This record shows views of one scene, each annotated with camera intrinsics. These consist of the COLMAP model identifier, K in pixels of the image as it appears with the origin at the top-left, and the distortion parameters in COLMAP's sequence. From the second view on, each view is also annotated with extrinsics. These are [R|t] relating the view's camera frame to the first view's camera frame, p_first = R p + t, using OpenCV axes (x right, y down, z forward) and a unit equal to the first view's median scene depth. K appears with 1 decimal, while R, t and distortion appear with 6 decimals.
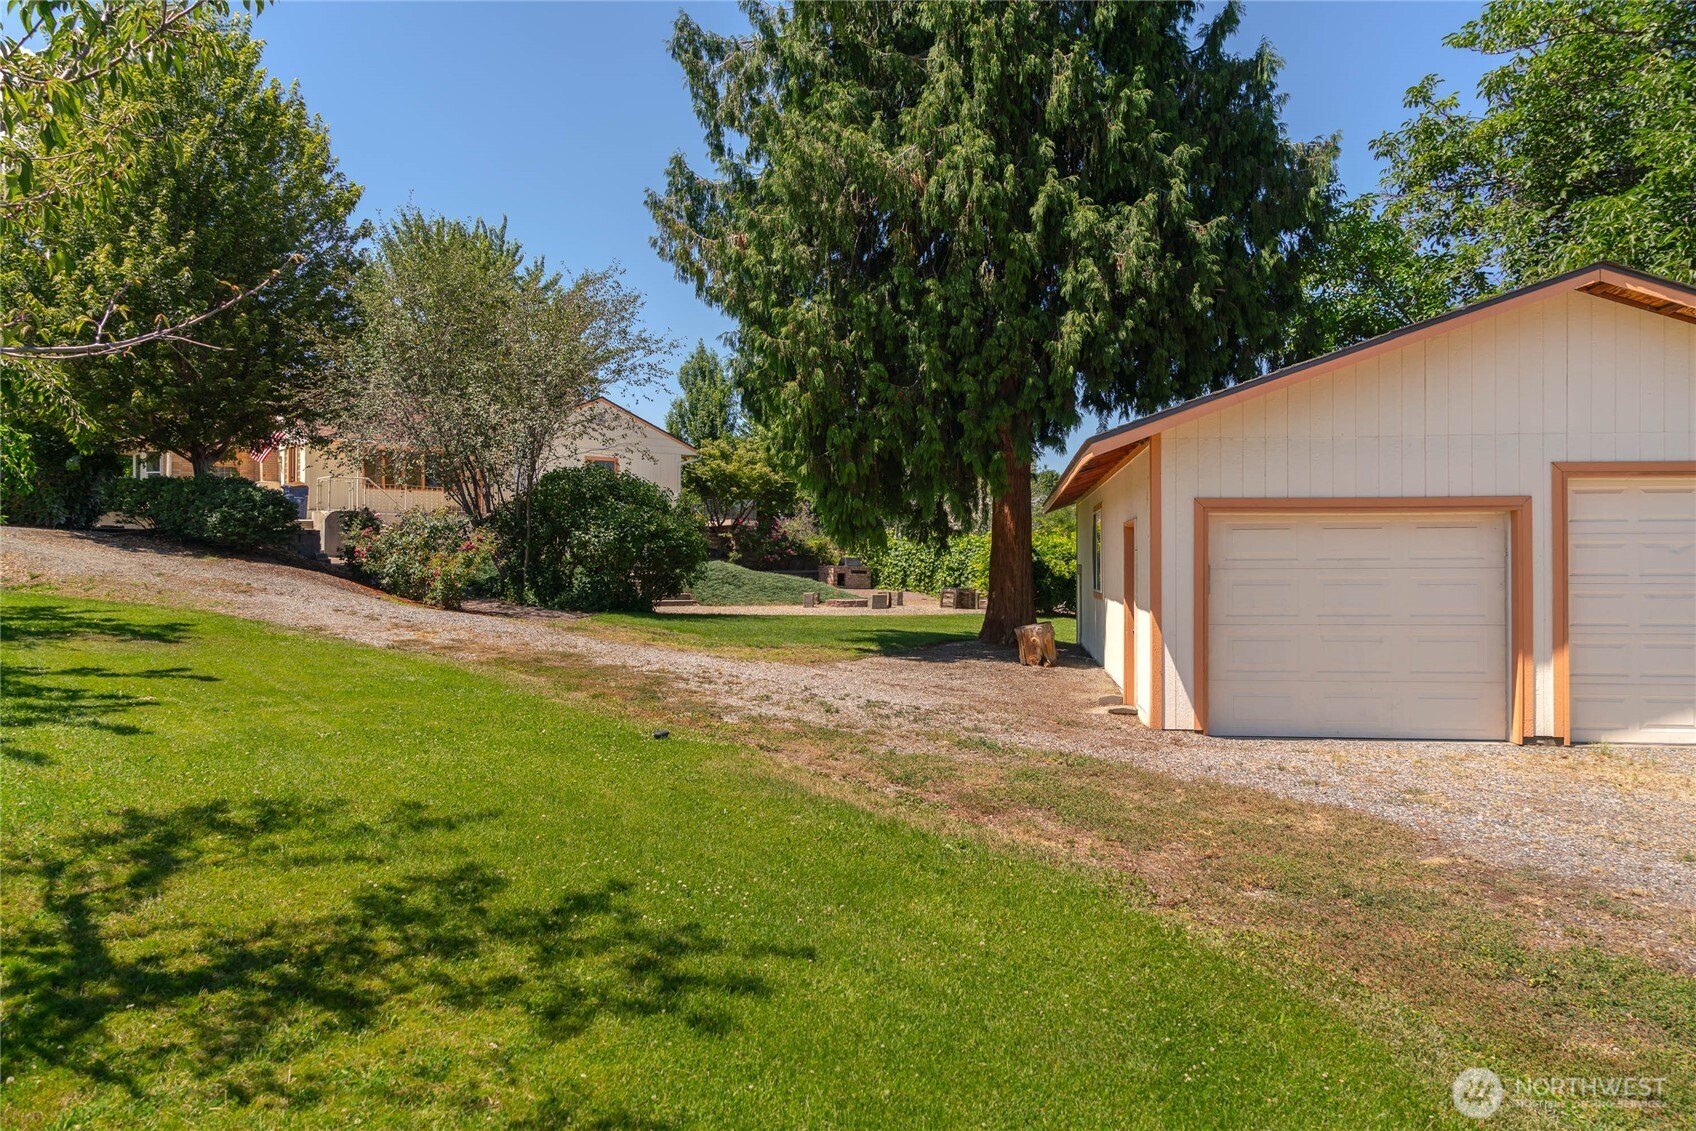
lens RADIAL K [[1091.5, 0, 843.0], [0, 1091.5, 553.5], [0, 0, 1]] dist [-0.034839, 0.002426]
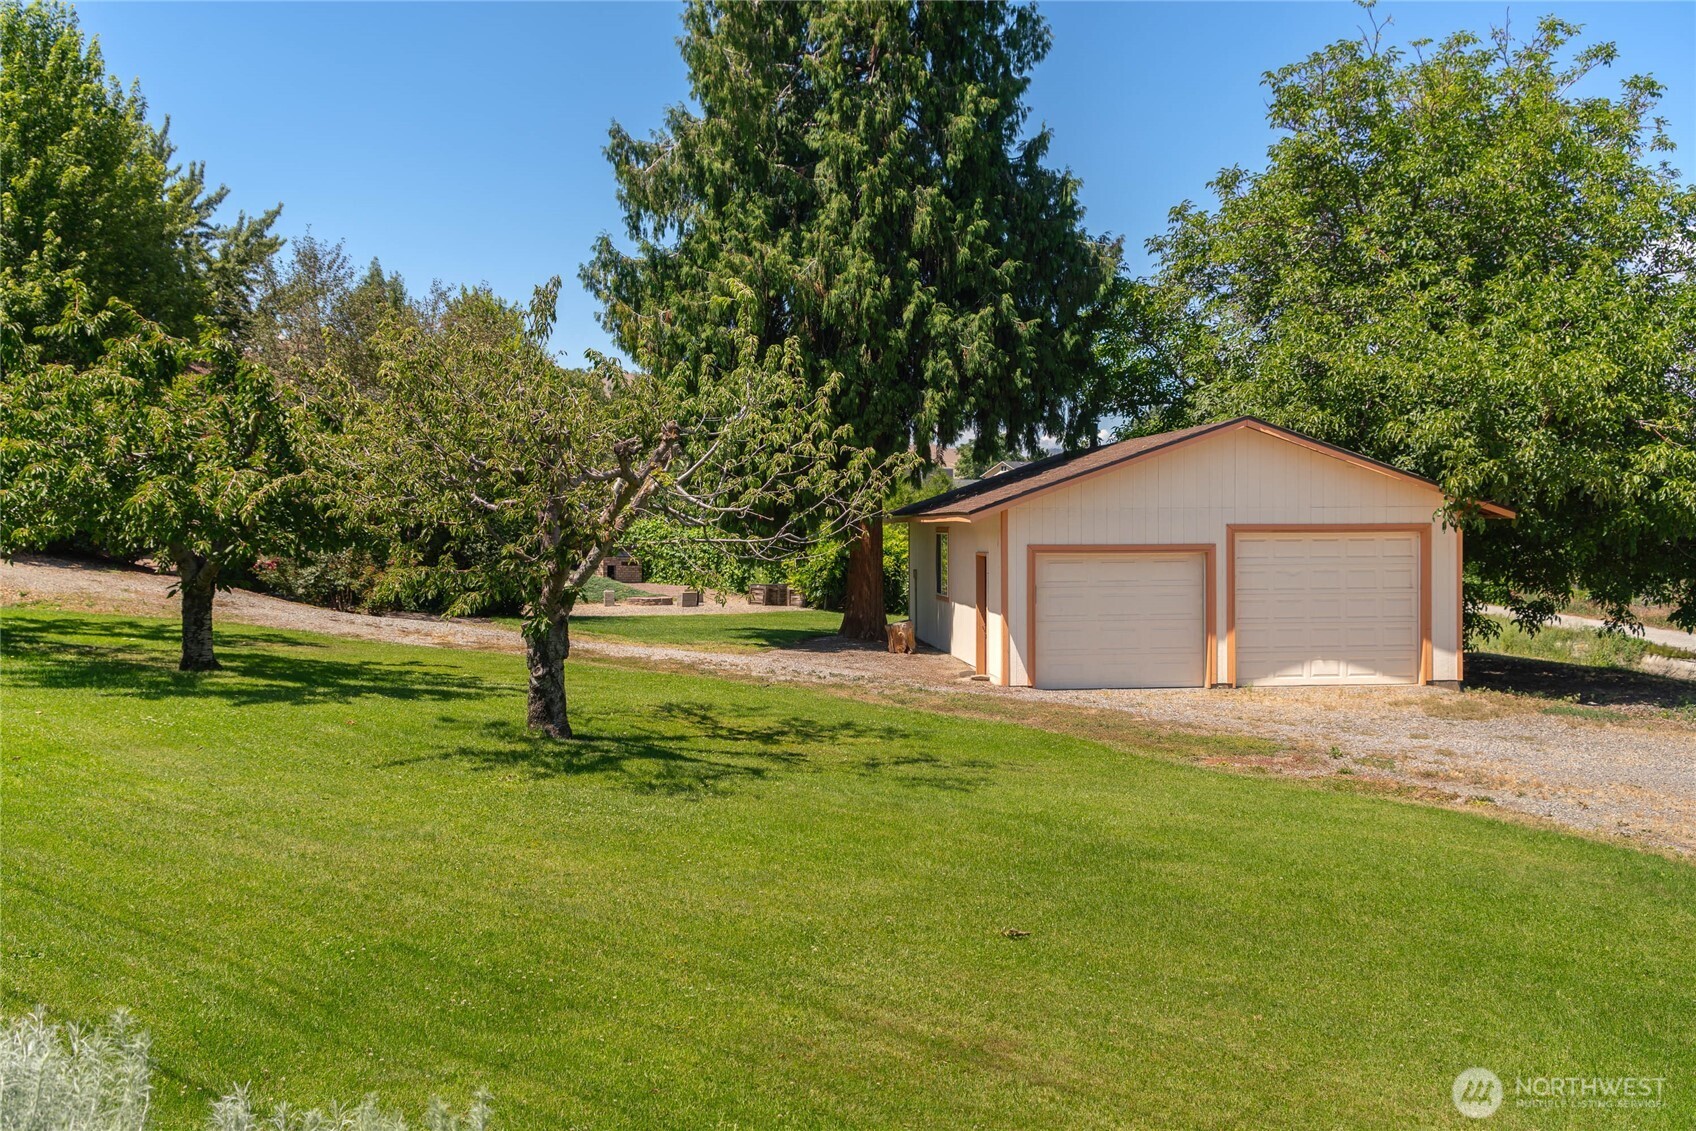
lens RADIAL K [[1719.0, 0, 849.4], [0, 1719.0, 568.8], [0, 0, 1]] dist [0.008964, 0.000000]
pose [[0.968564, -0.013049, 0.248422, -0.417010], [0.003684, 0.999266, 0.038126, -0.082308], [-0.248737, -0.036012, 0.967901, -1.035783]]
